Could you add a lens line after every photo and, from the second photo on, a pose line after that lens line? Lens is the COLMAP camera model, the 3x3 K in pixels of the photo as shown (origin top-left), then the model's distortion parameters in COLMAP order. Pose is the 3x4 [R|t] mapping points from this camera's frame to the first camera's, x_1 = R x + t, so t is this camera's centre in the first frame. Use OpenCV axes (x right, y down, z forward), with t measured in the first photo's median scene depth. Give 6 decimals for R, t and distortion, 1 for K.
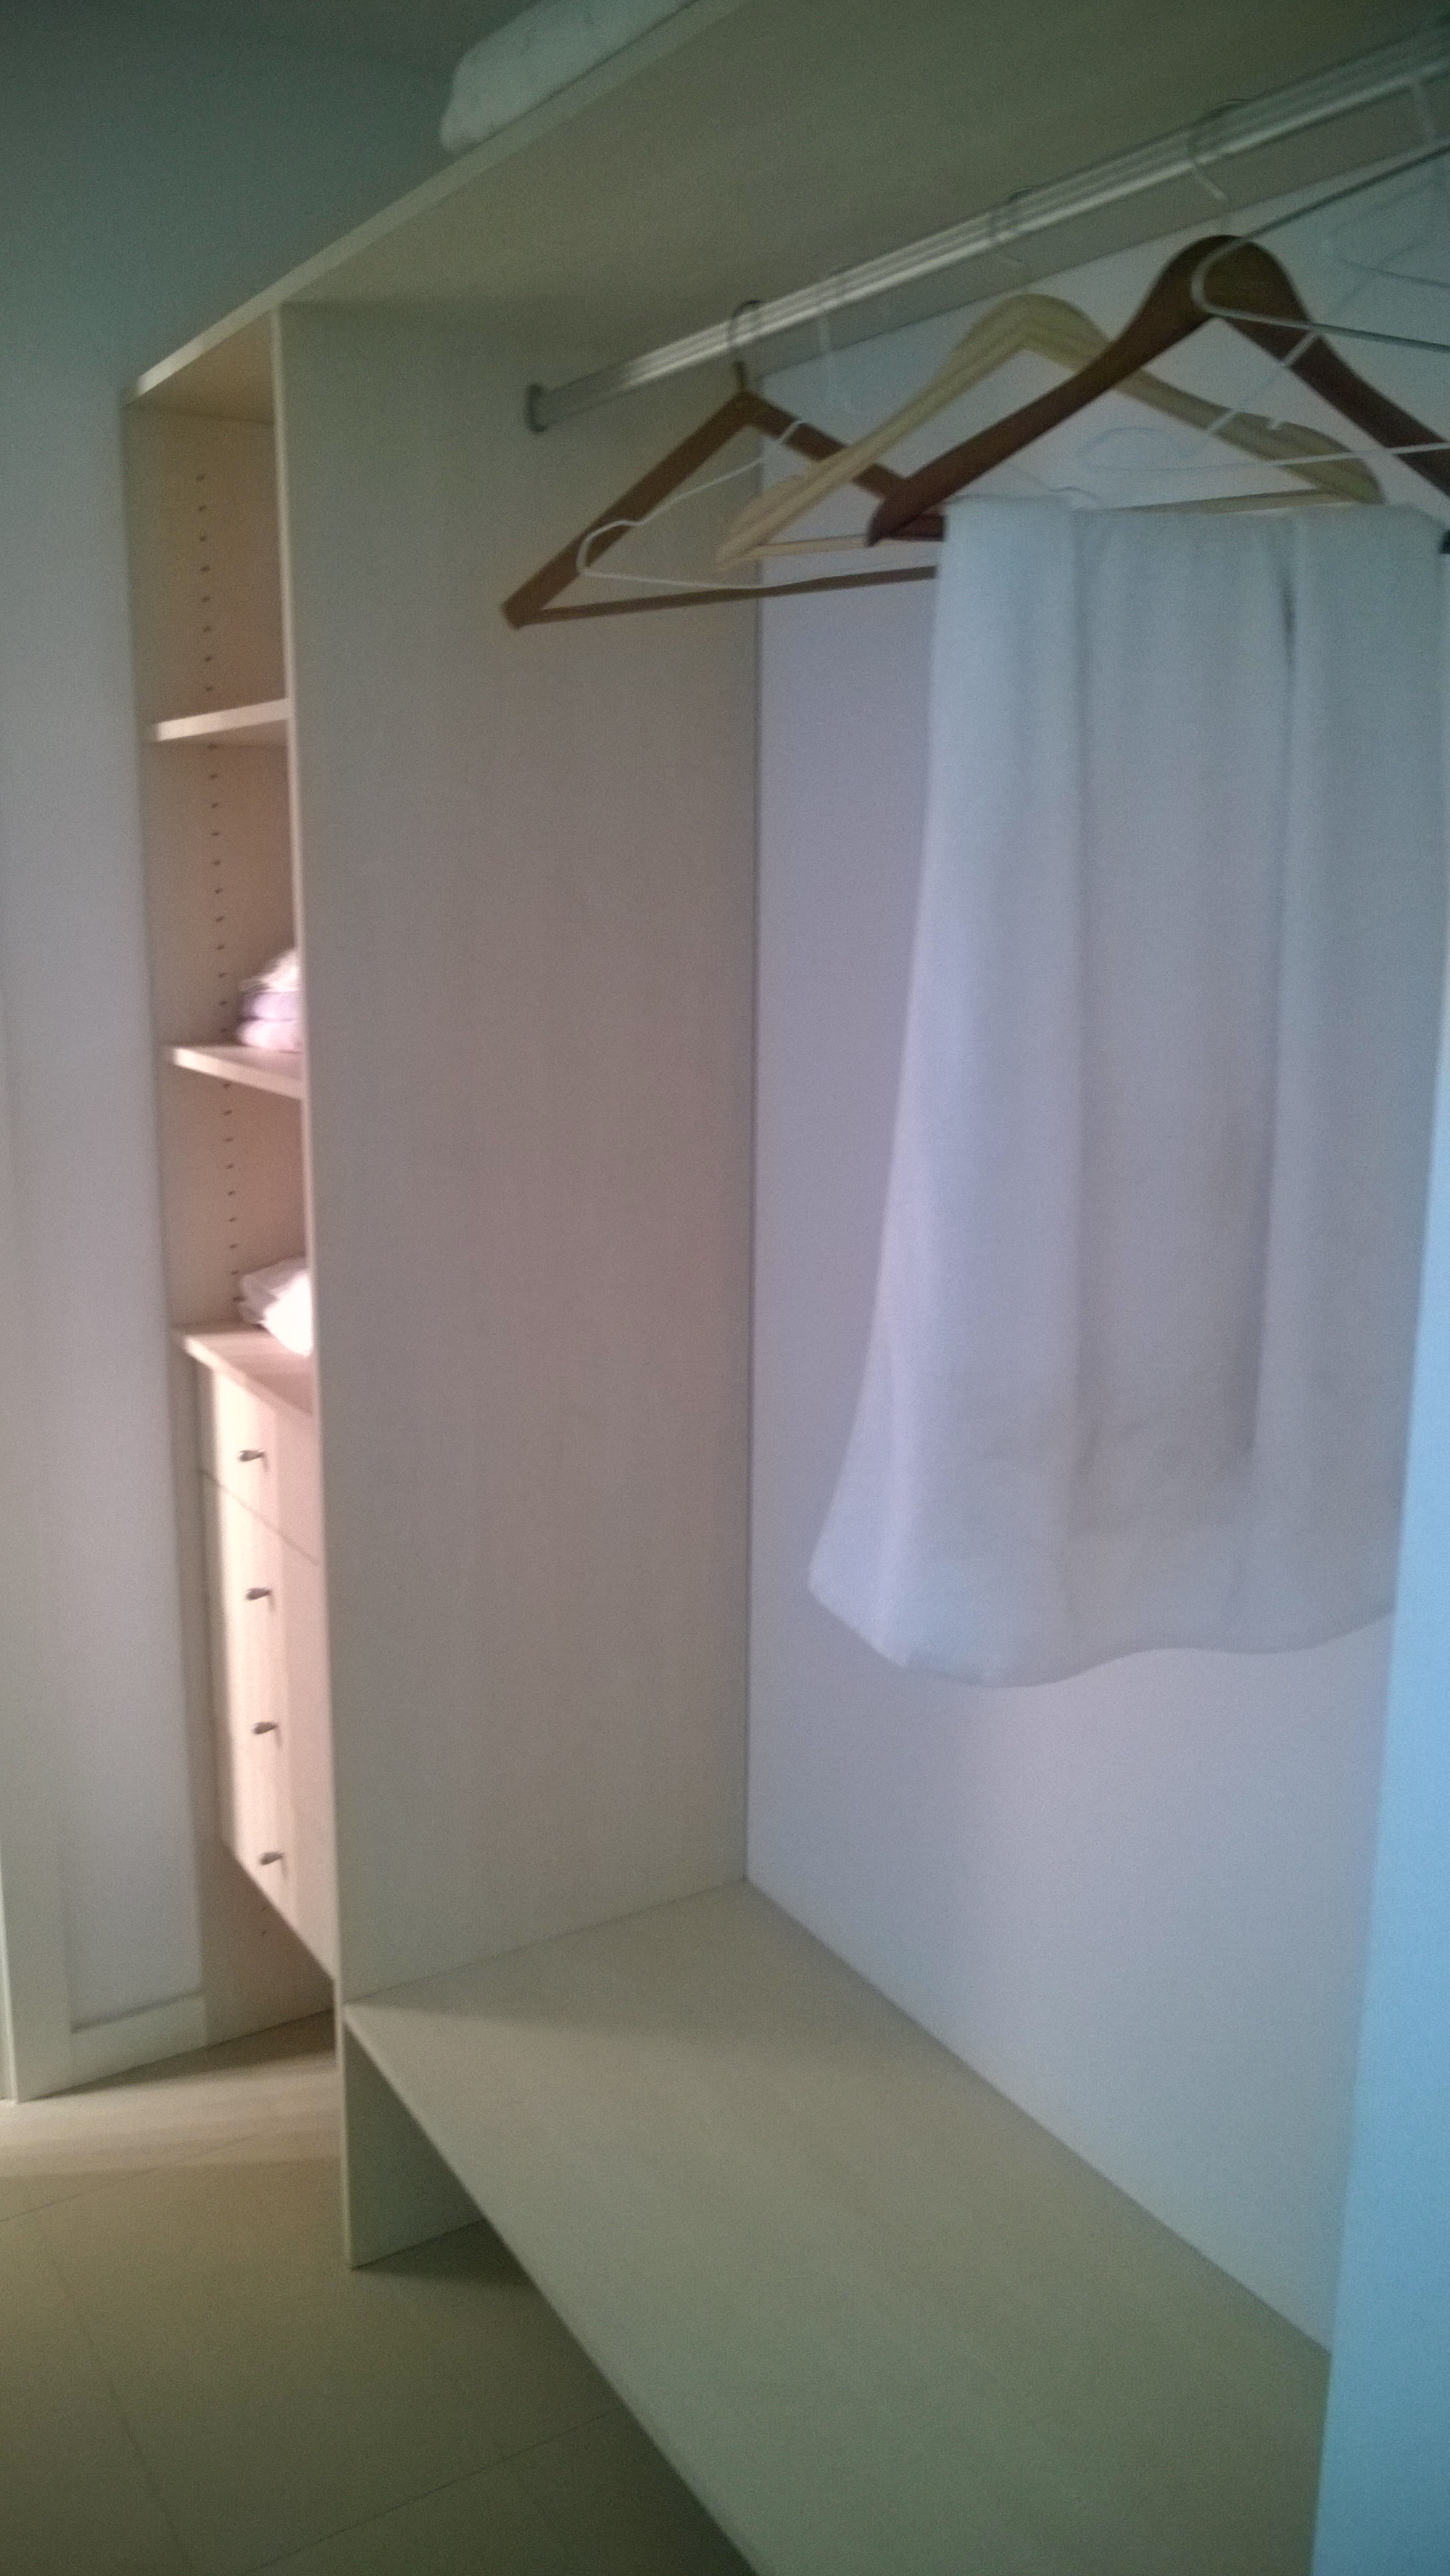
lens RADIAL K [[2018.7, 0, 724.2], [0, 2018.7, 1290.8], [0, 0, 1]] dist [-0.009827, 0.002785]
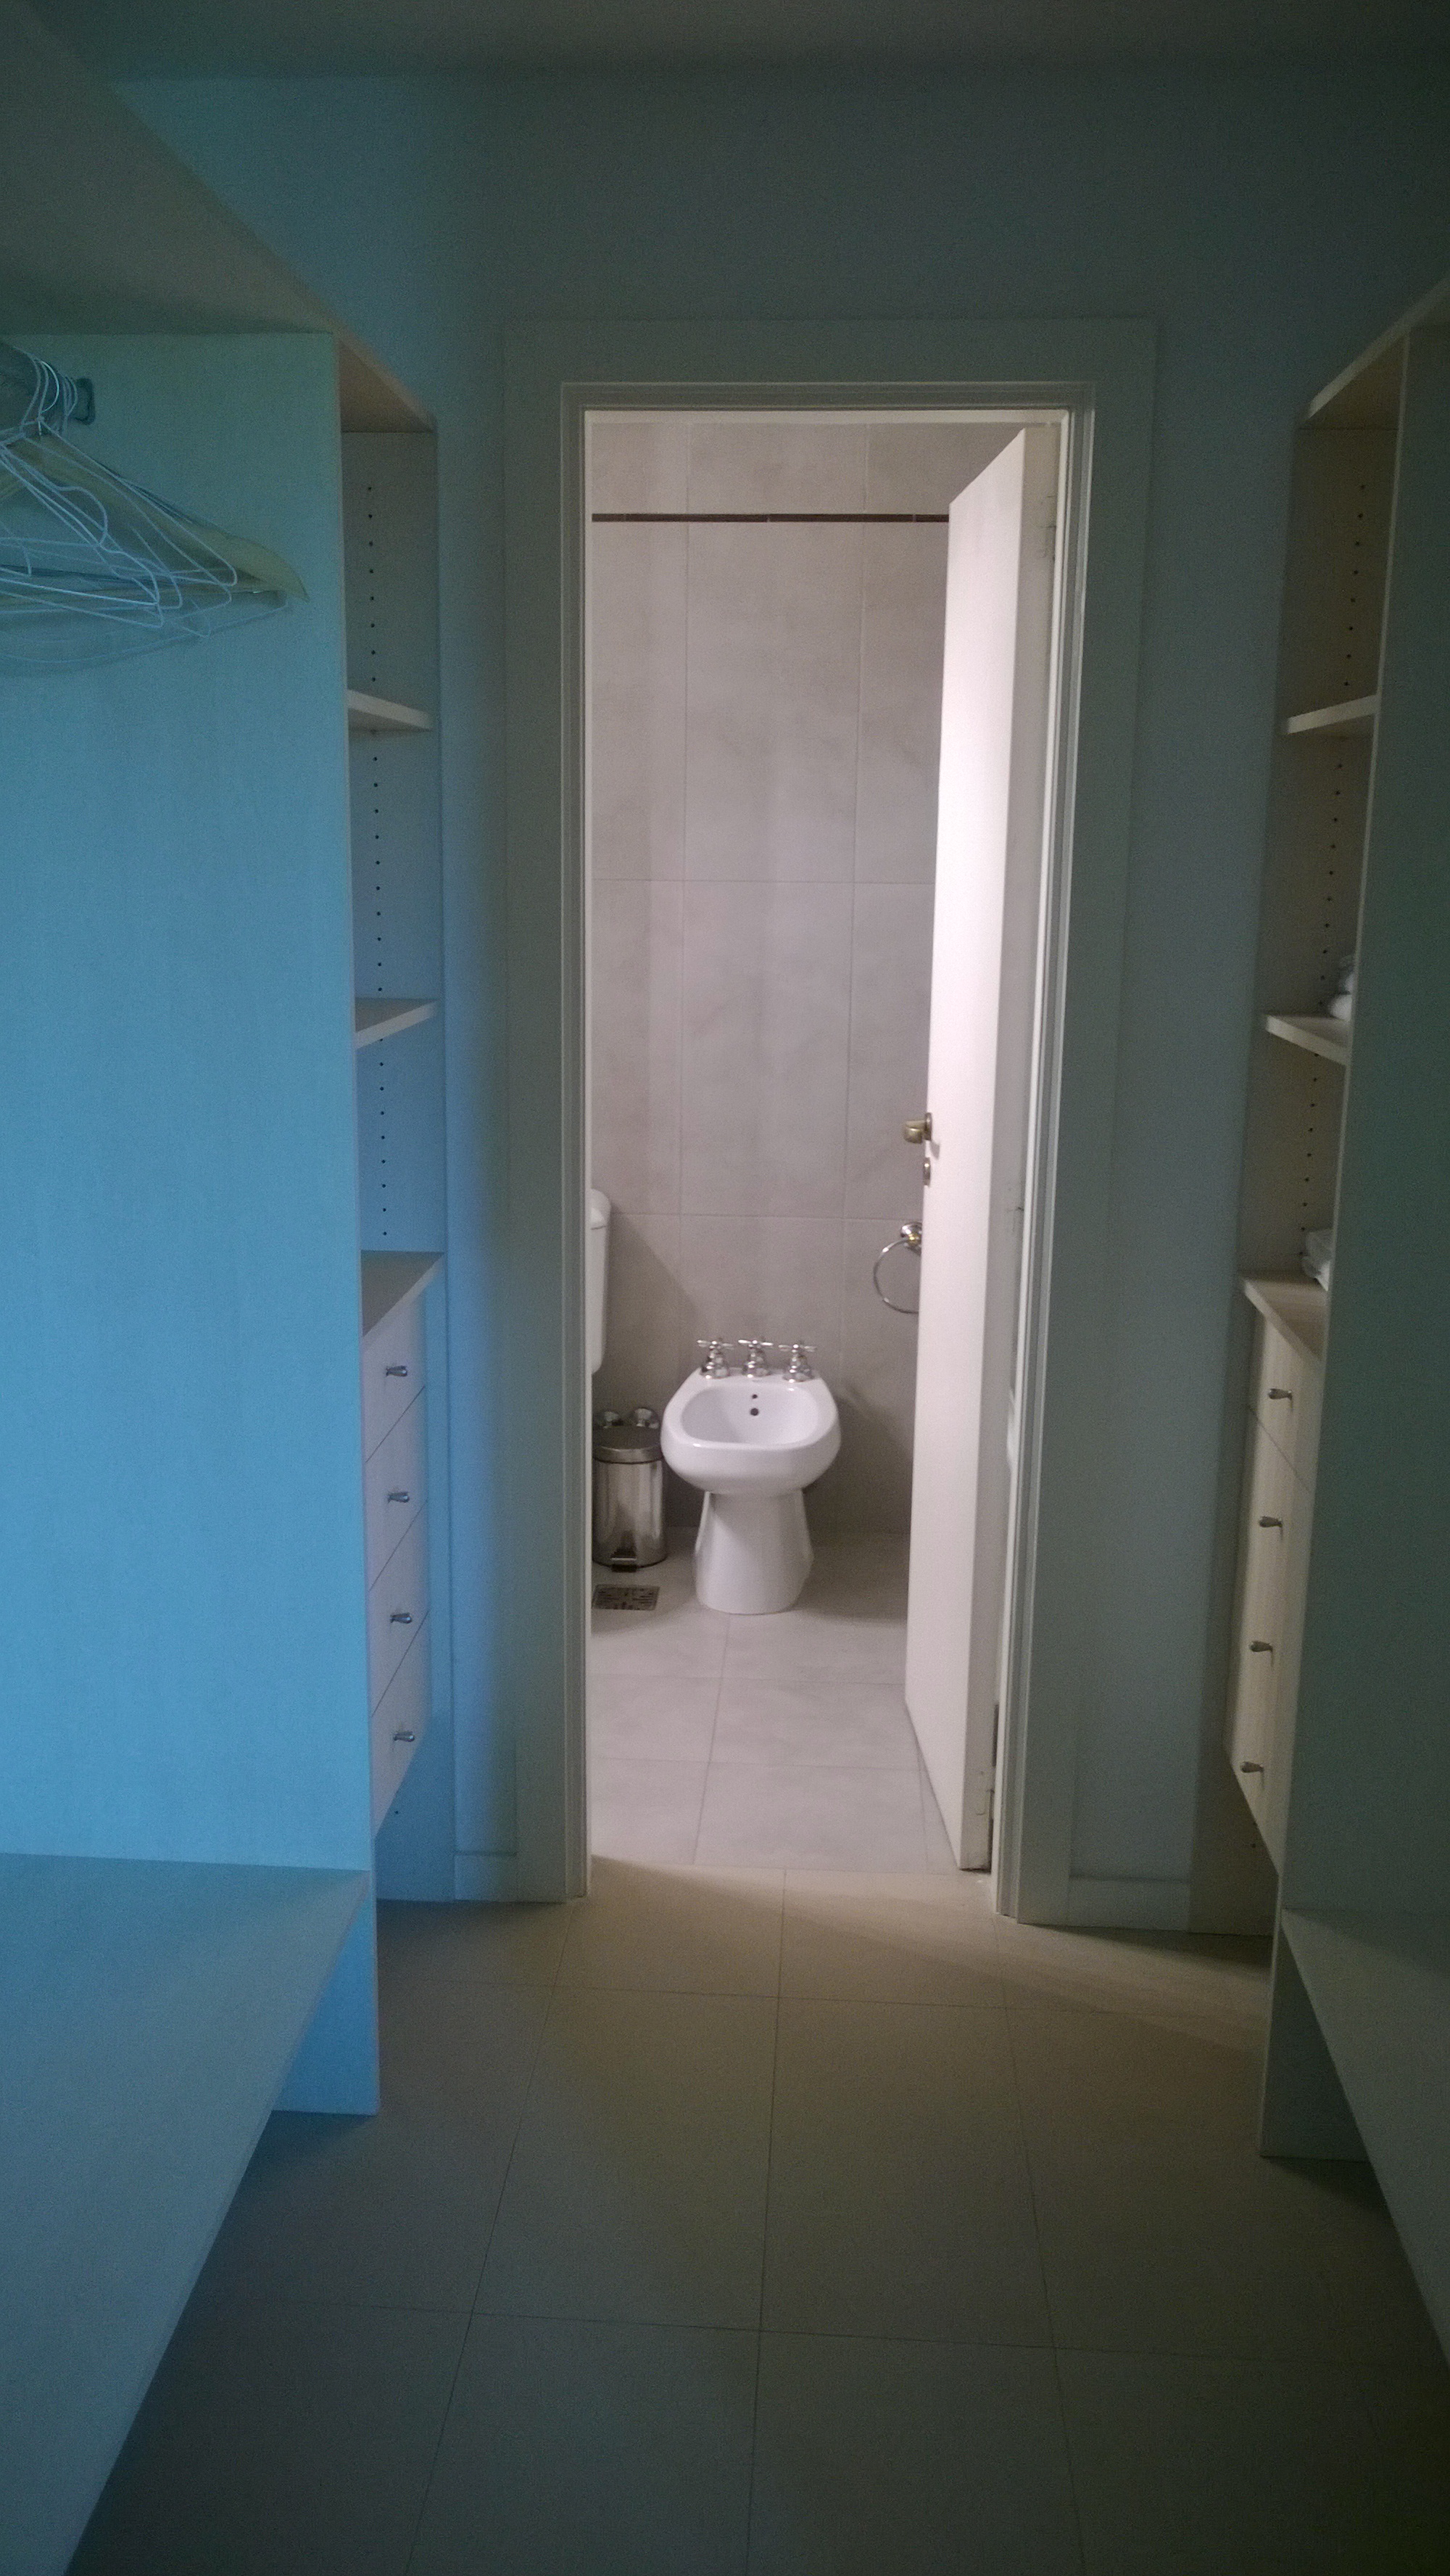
lens RADIAL K [[2018.7, 0, 723.2], [0, 2018.7, 1287.2], [0, 0, 1]] dist [-0.009827, 0.002785]
pose [[0.819394, 0.130374, -0.558208, 0.114888], [-0.126260, 0.990925, 0.046100, 0.011795], [0.559152, 0.032705, 0.828420, -0.063791]]
